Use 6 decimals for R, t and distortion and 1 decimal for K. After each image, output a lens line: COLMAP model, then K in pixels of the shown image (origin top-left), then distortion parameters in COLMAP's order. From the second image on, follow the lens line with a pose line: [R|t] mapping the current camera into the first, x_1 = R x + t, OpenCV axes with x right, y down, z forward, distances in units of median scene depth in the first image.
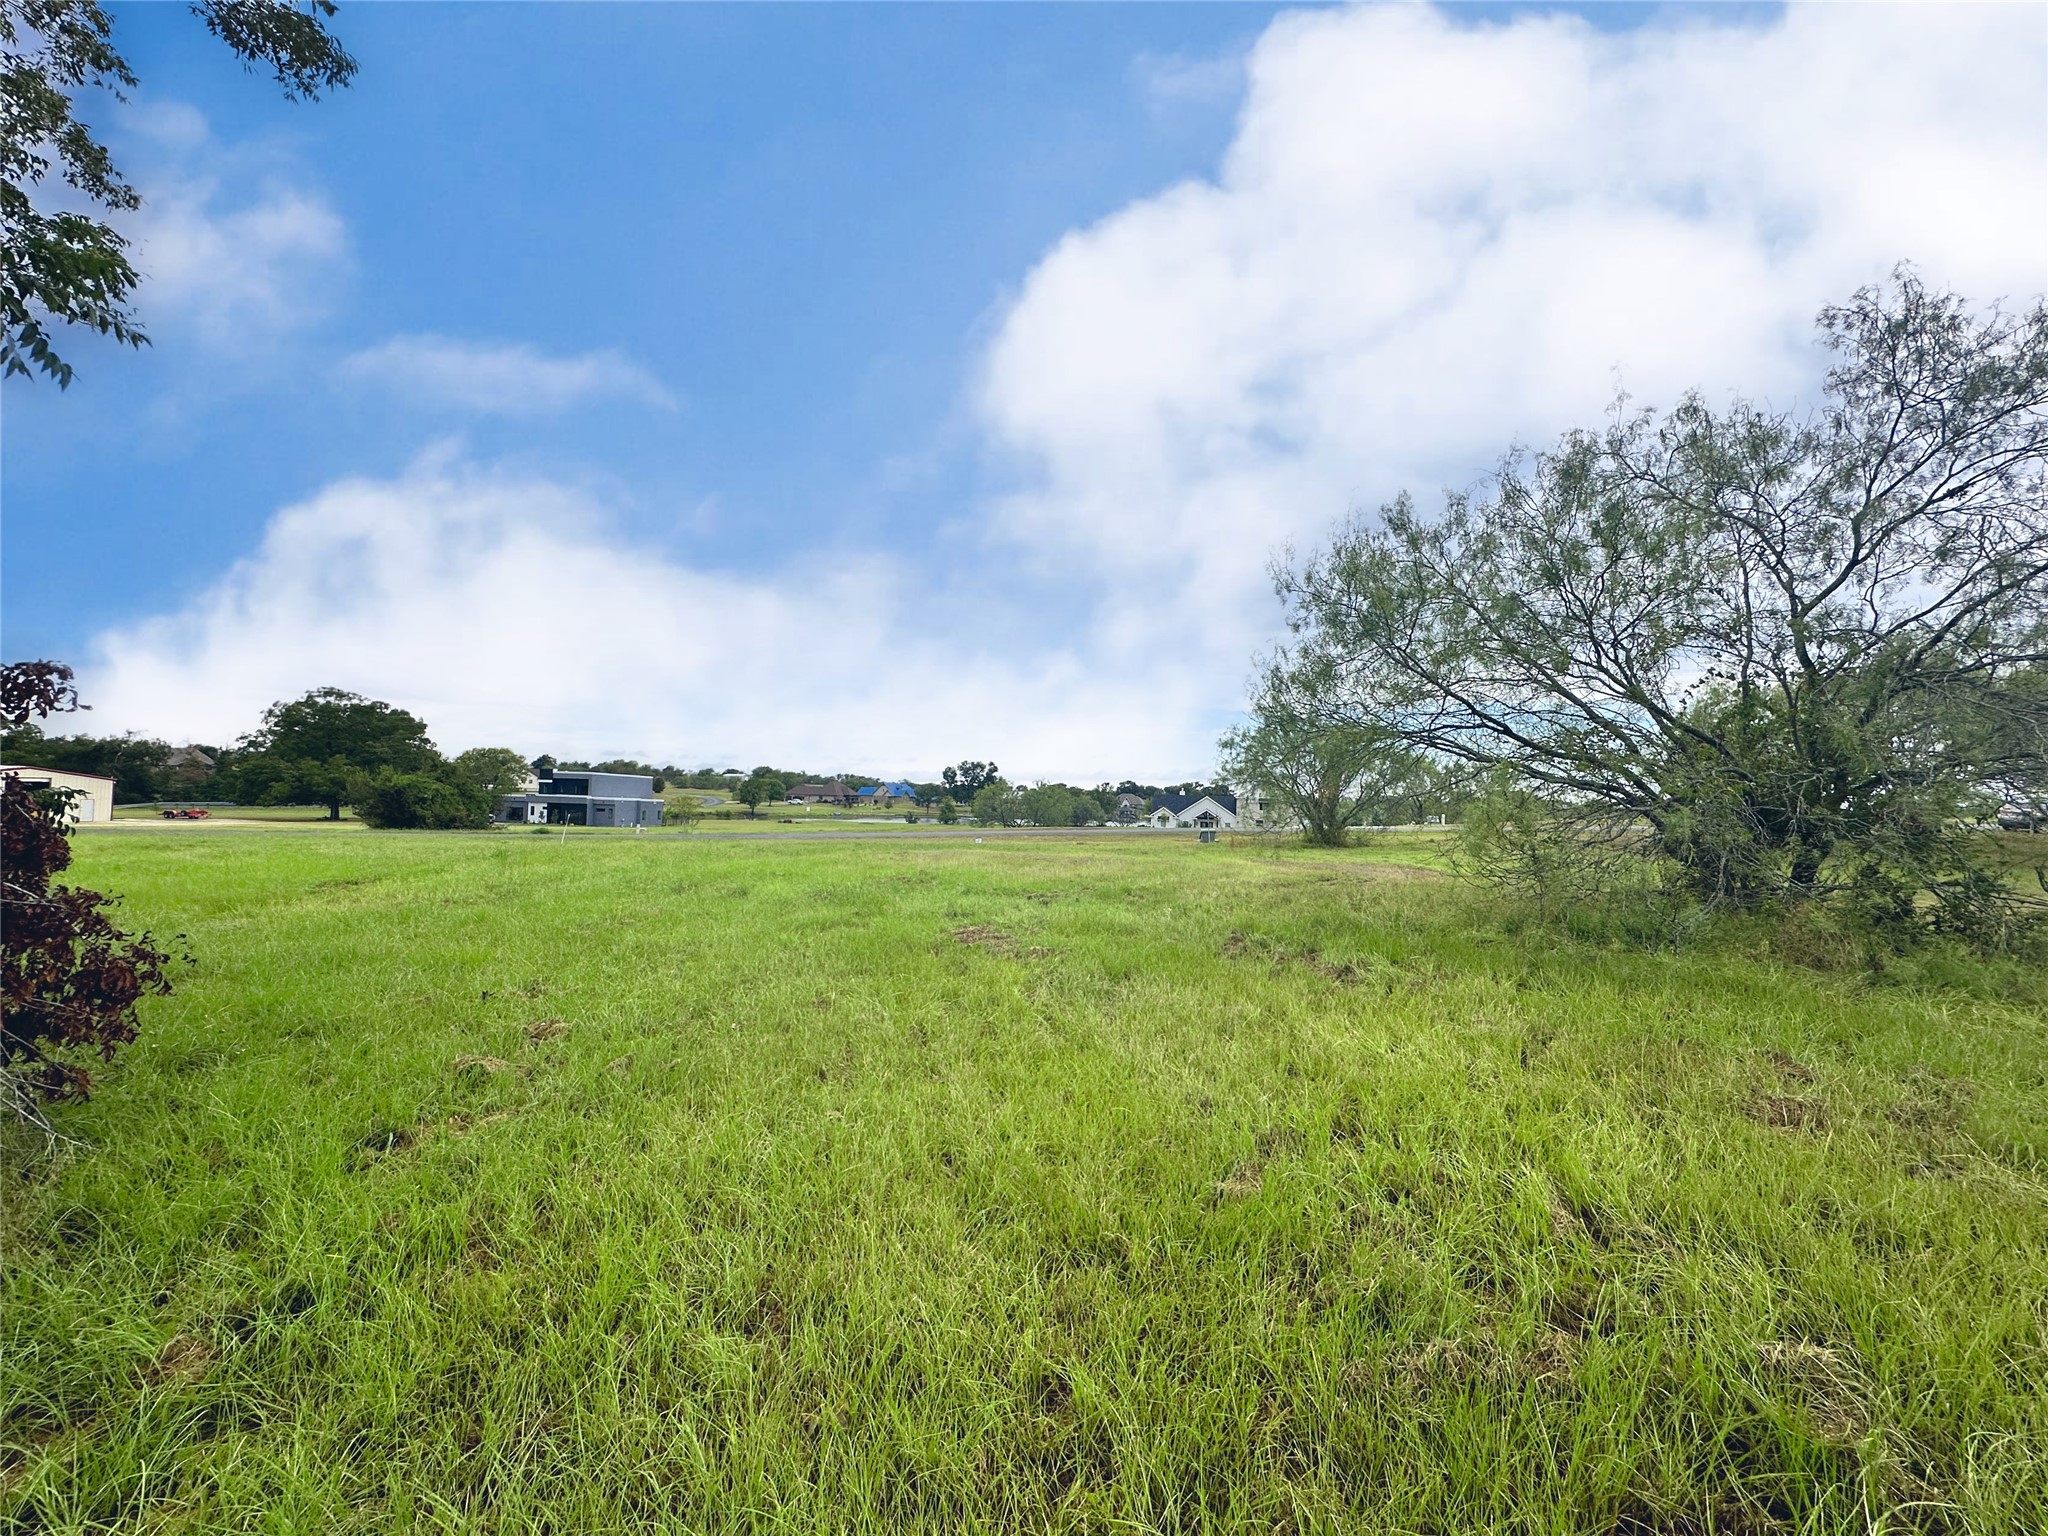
lens RADIAL K [[820.4, 0, 1020.4], [0, 820.4, 766.3], [0, 0, 1]] dist [0.001765, -0.000108]
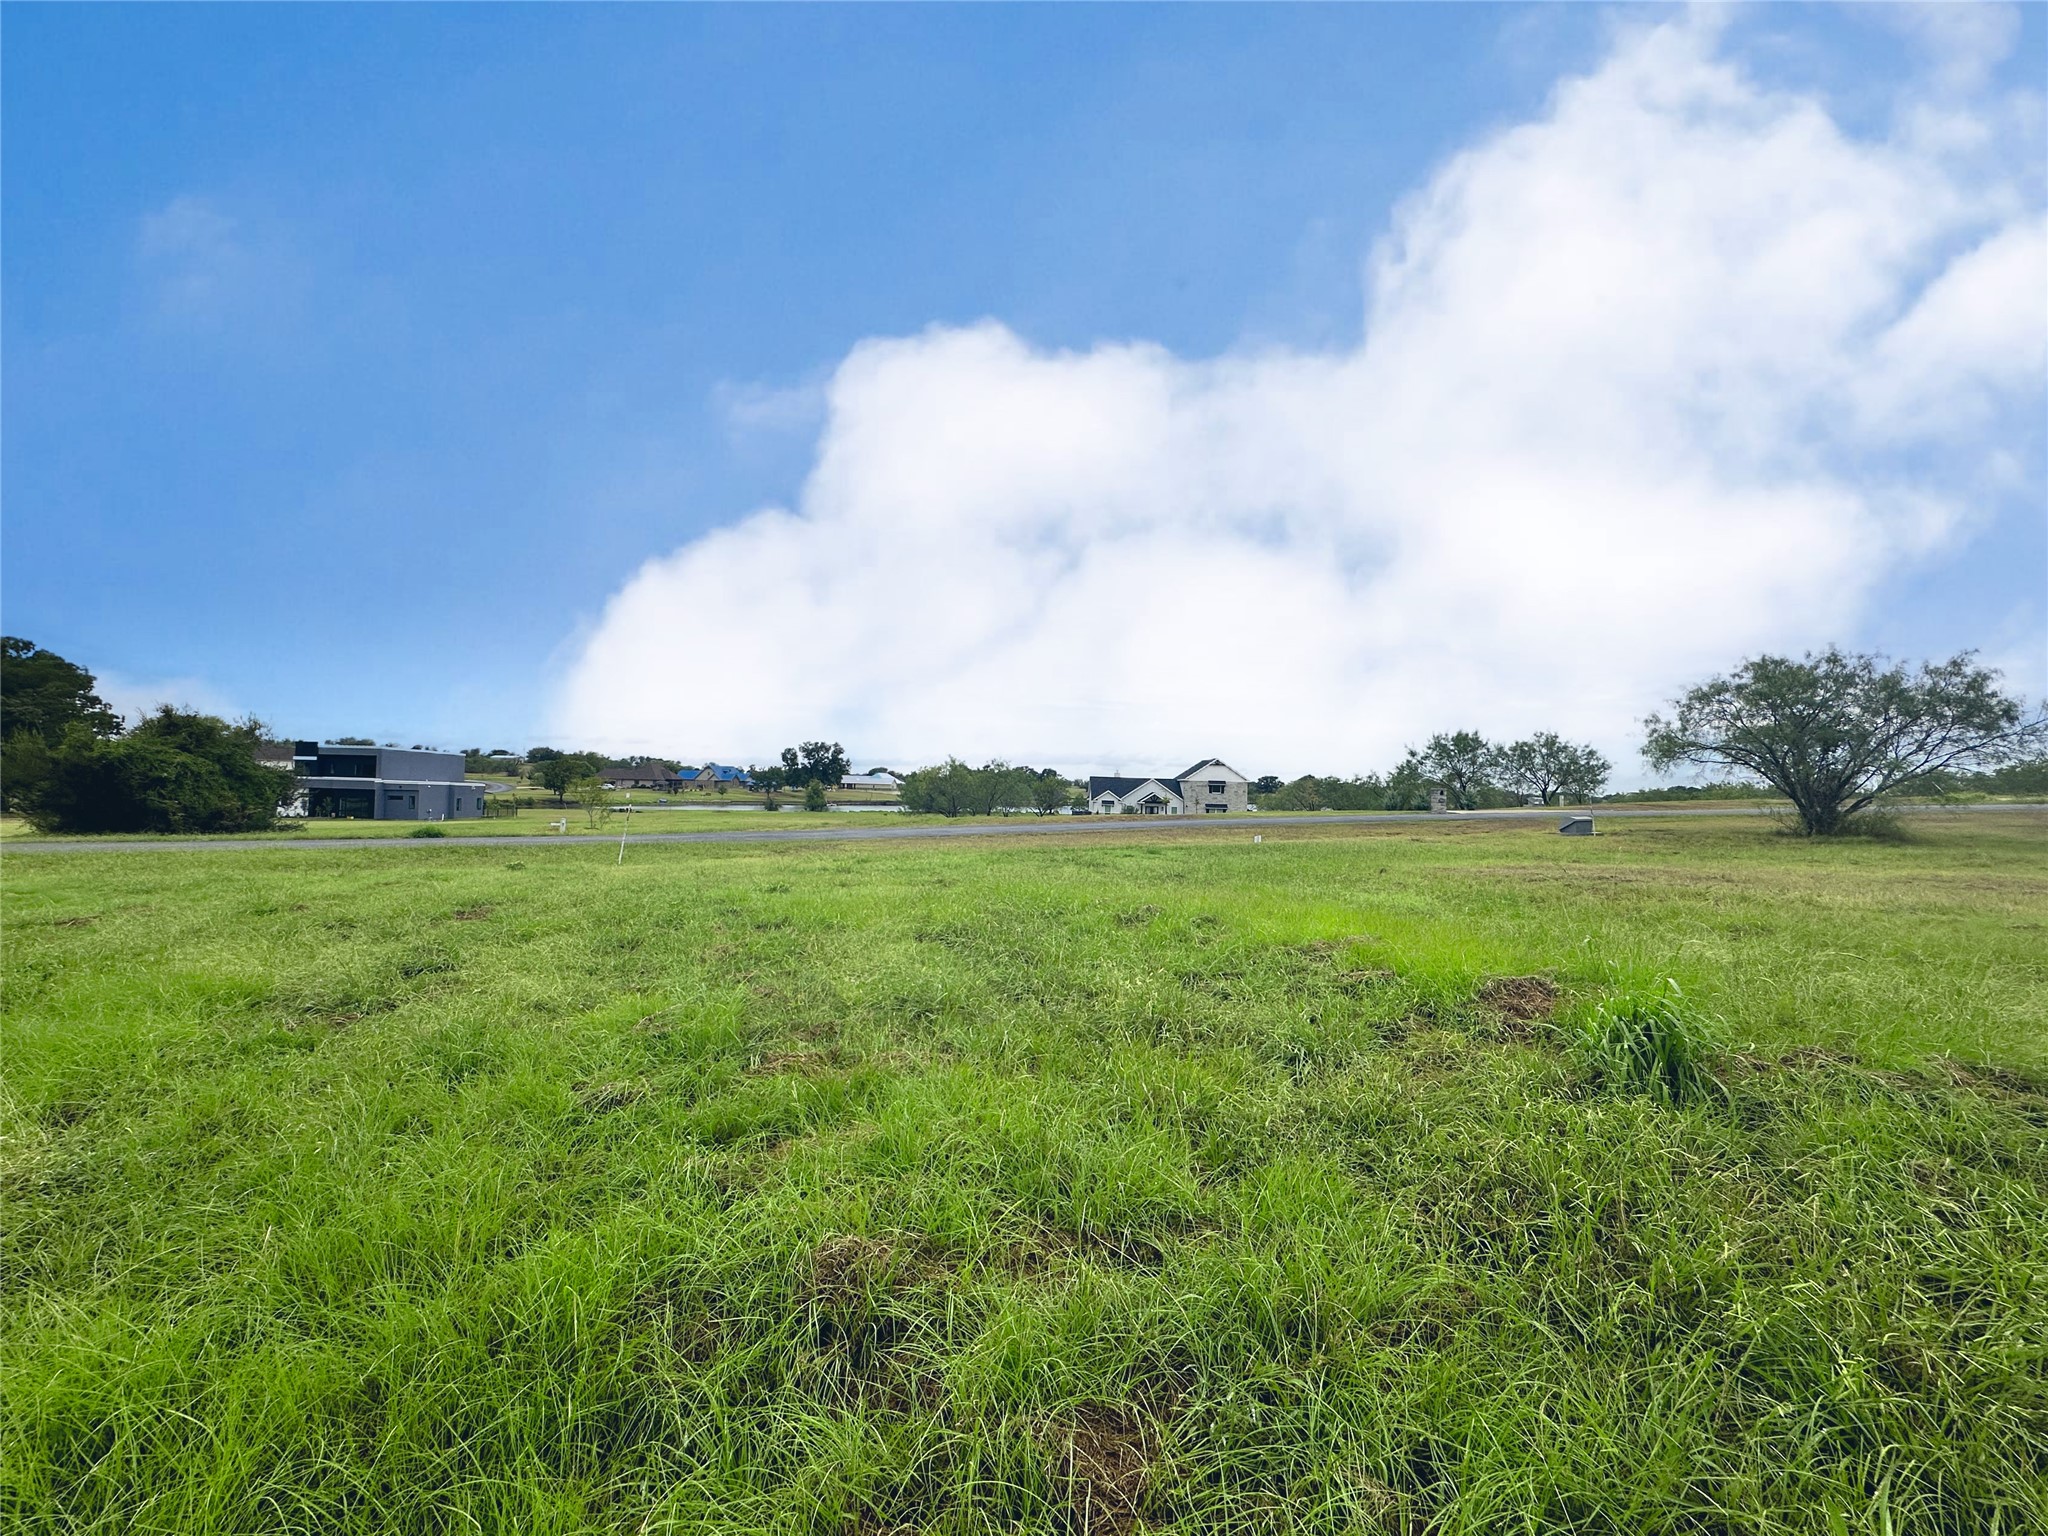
lens RADIAL K [[820.4, 0, 1022.4], [0, 820.4, 746.0], [0, 0, 1]] dist [0.001765, -0.000108]
pose [[0.970351, 0.008702, 0.241544, -0.072959], [-0.007172, 0.999948, -0.007214, 0.004086], [-0.241594, 0.005268, 0.970363, 0.076367]]
